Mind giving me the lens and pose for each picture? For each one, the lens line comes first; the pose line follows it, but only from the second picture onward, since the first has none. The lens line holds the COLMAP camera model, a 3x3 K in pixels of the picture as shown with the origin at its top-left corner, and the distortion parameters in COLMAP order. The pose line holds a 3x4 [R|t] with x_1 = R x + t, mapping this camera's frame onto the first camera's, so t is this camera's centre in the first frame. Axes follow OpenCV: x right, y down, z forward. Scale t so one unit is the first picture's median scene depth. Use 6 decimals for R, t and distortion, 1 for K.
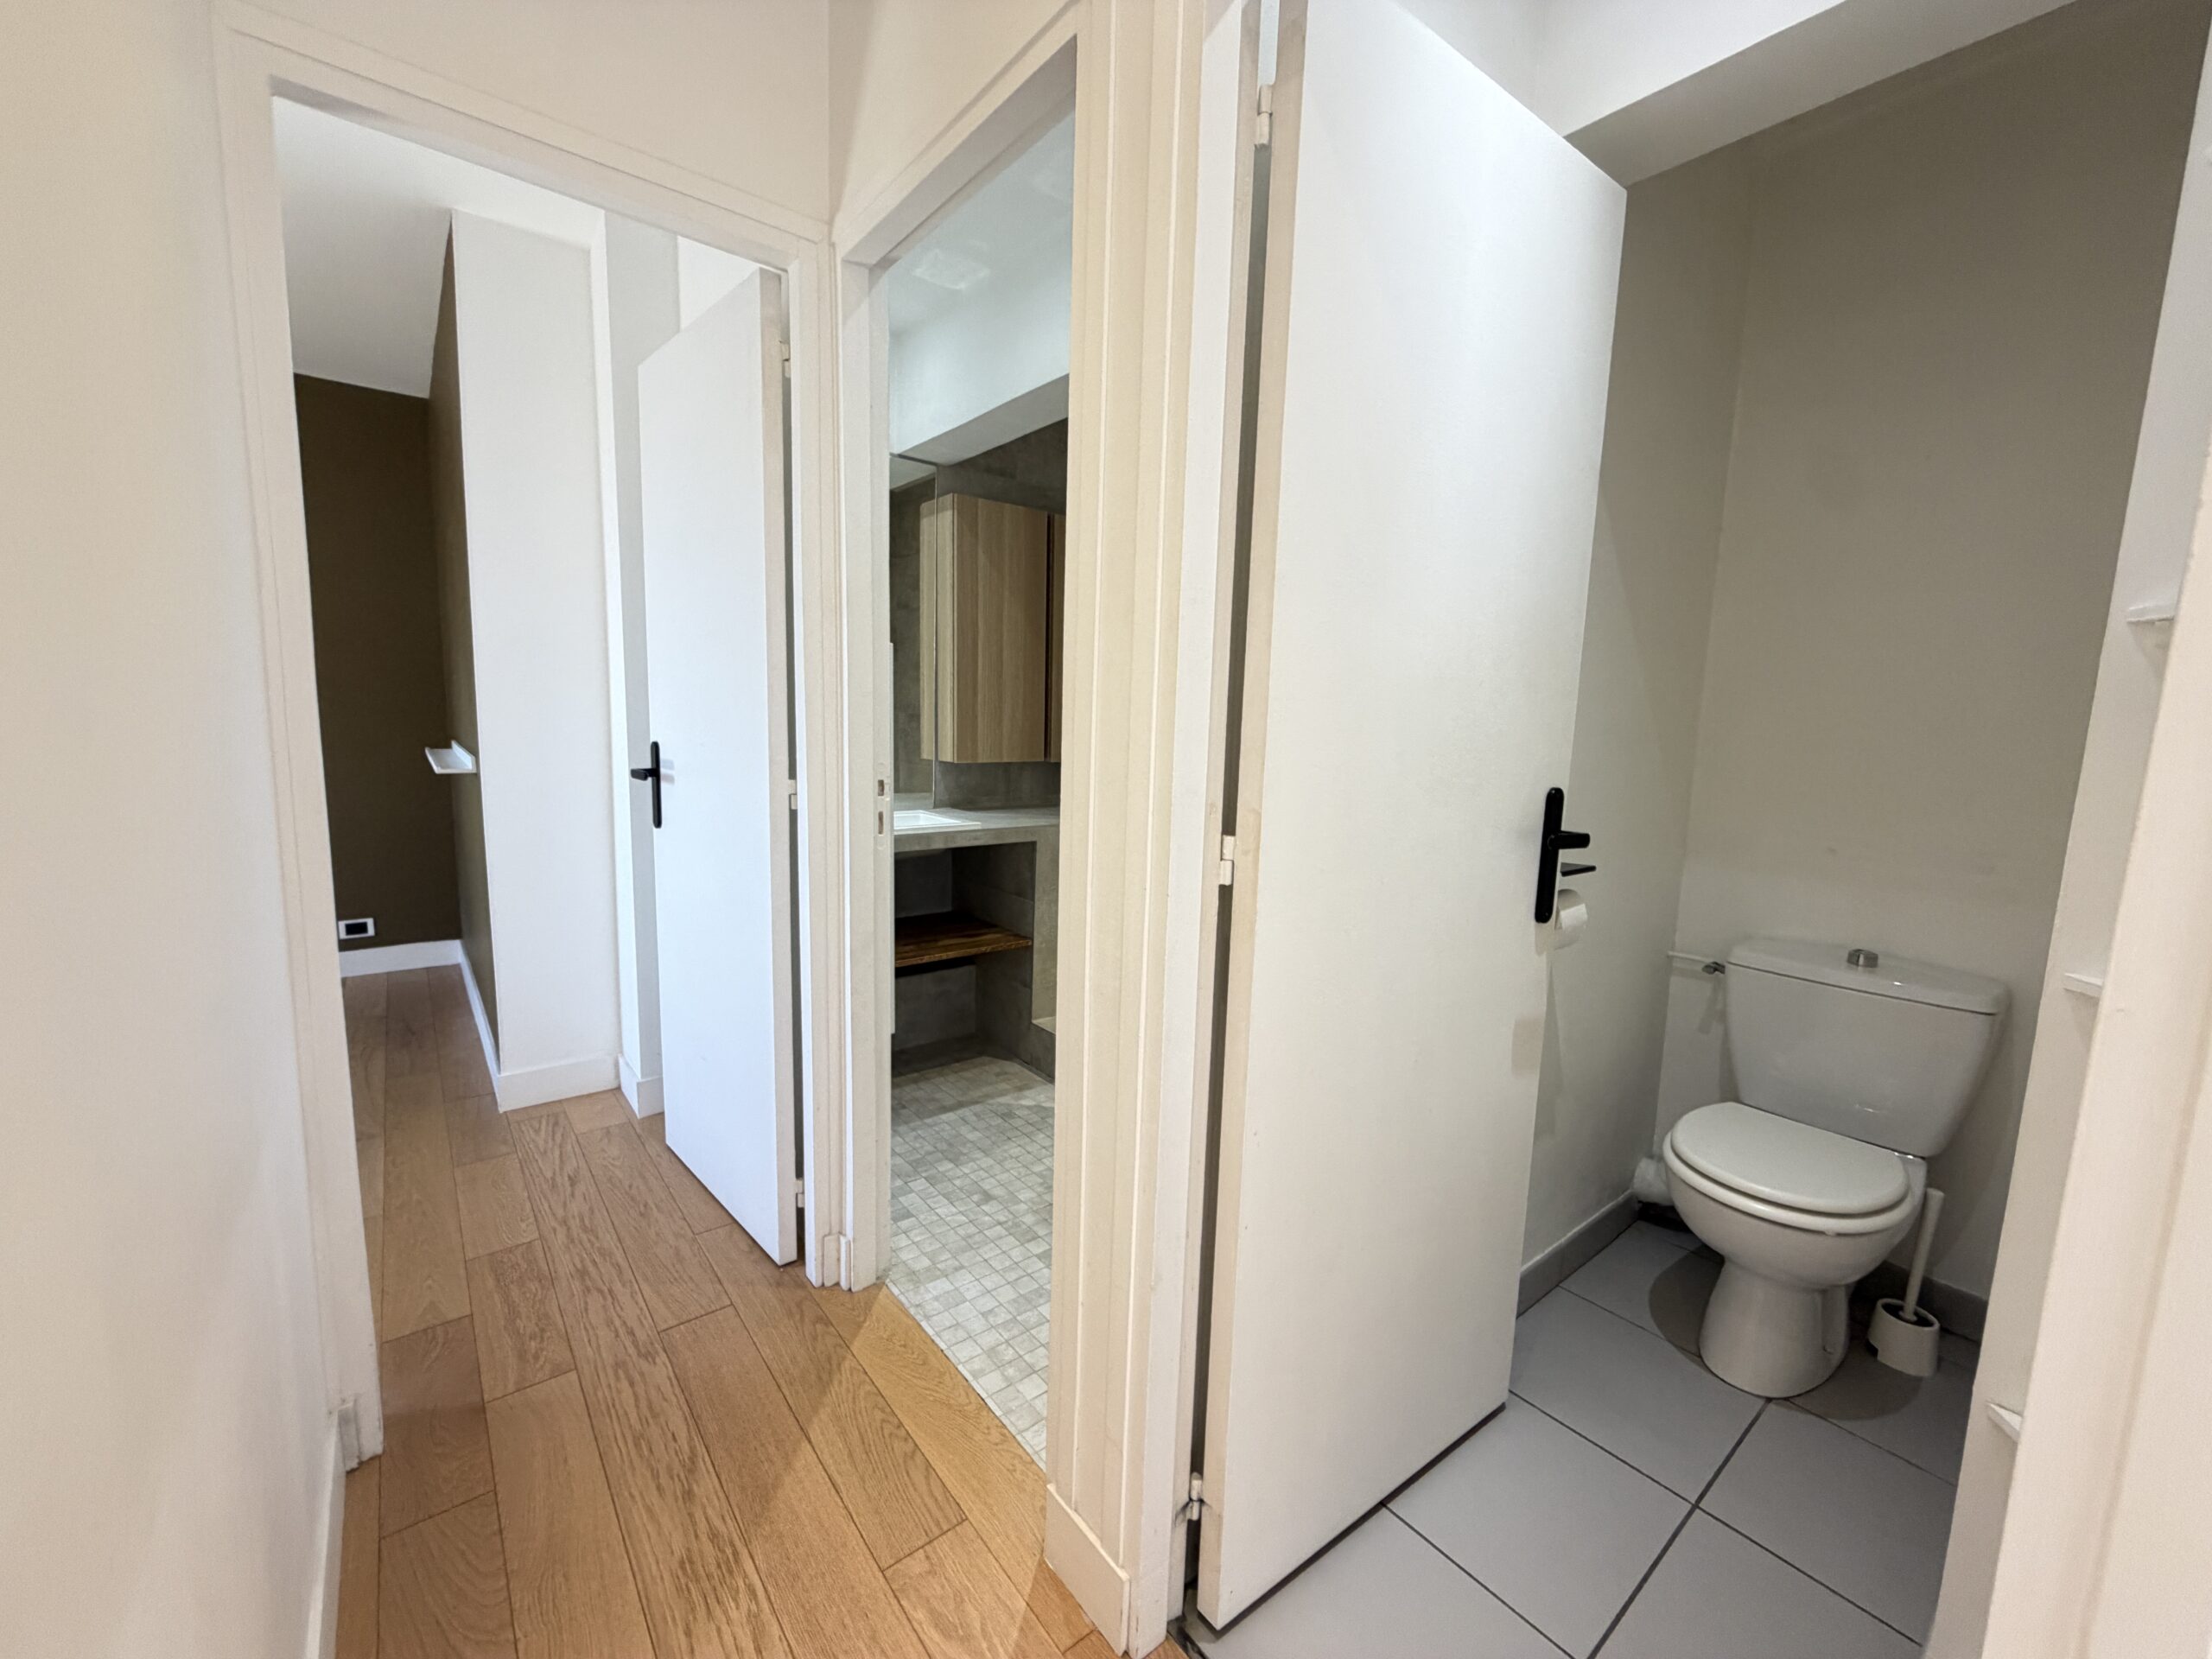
lens RADIAL K [[884.4, 0, 1102.7], [0, 884.4, 829.7], [0, 0, 1]] dist [0.001664, -0.000170]
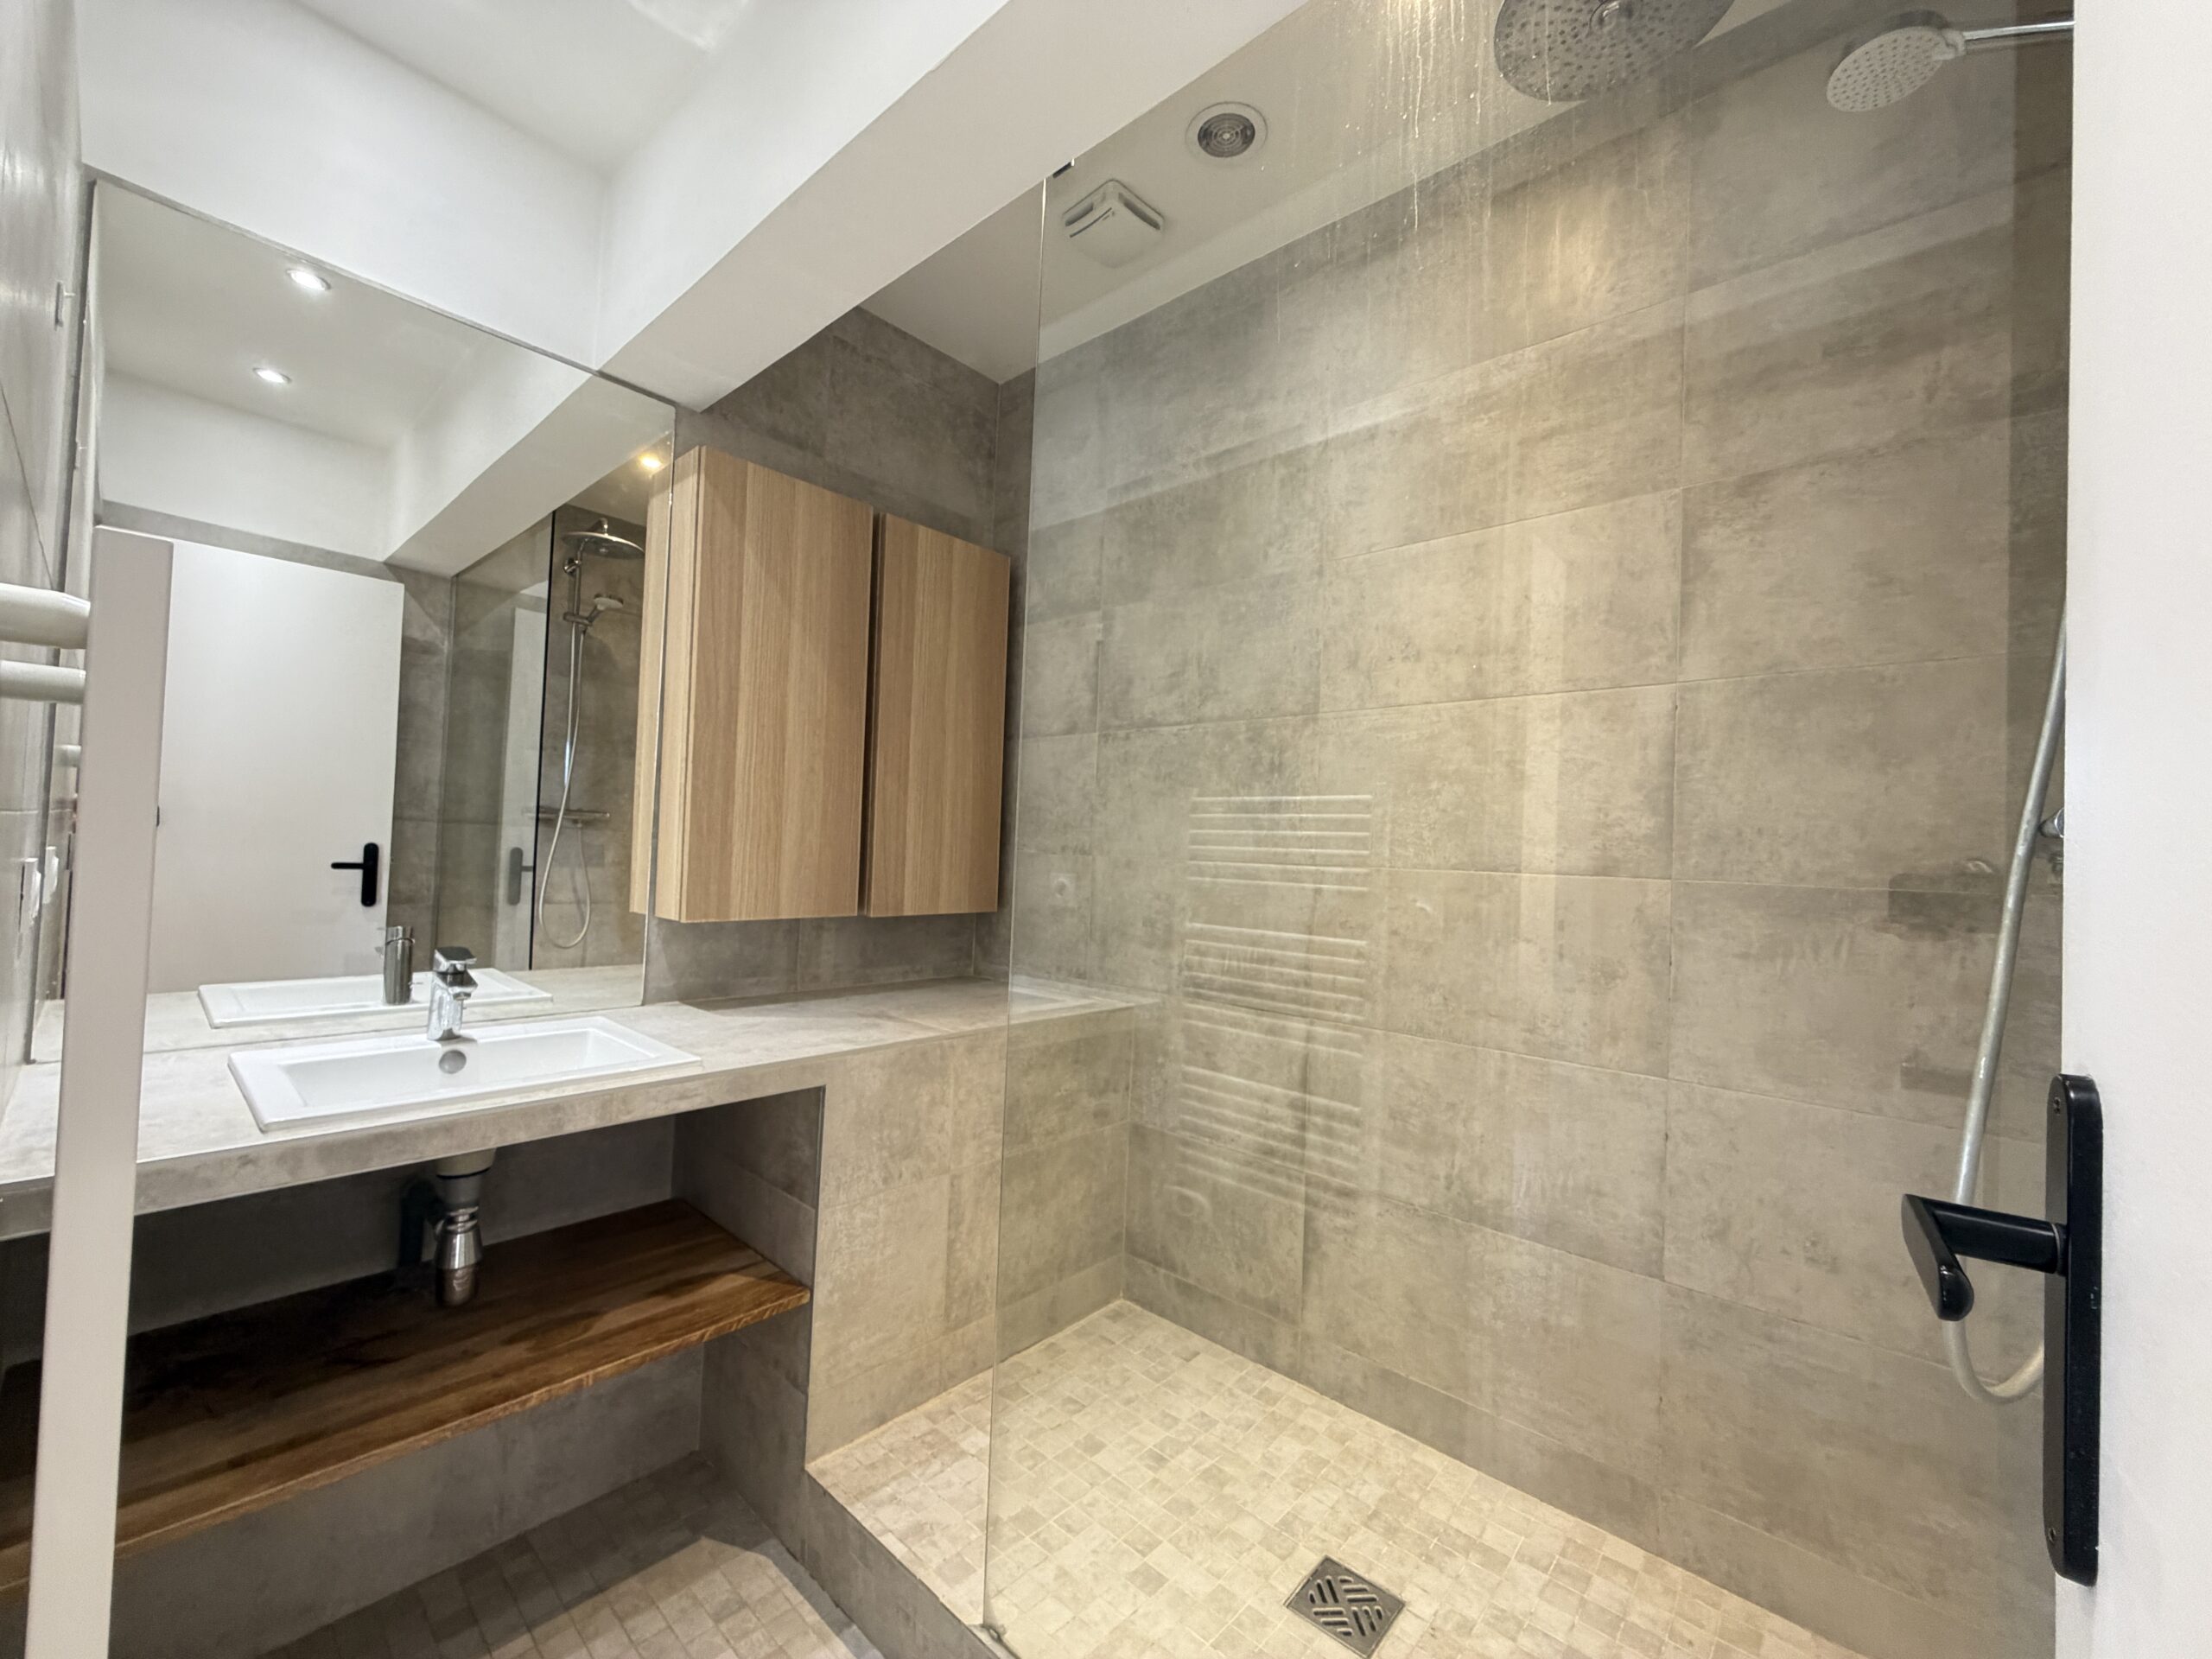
lens RADIAL K [[884.4, 0, 1112.0], [0, 884.4, 832.1], [0, 0, 1]] dist [0.001664, -0.000170]
pose [[0.984381, 0.013901, 0.175504, -0.005033], [0.011563, 0.989620, -0.143240, -0.049780], [-0.175674, 0.143032, 0.974002, 0.421756]]
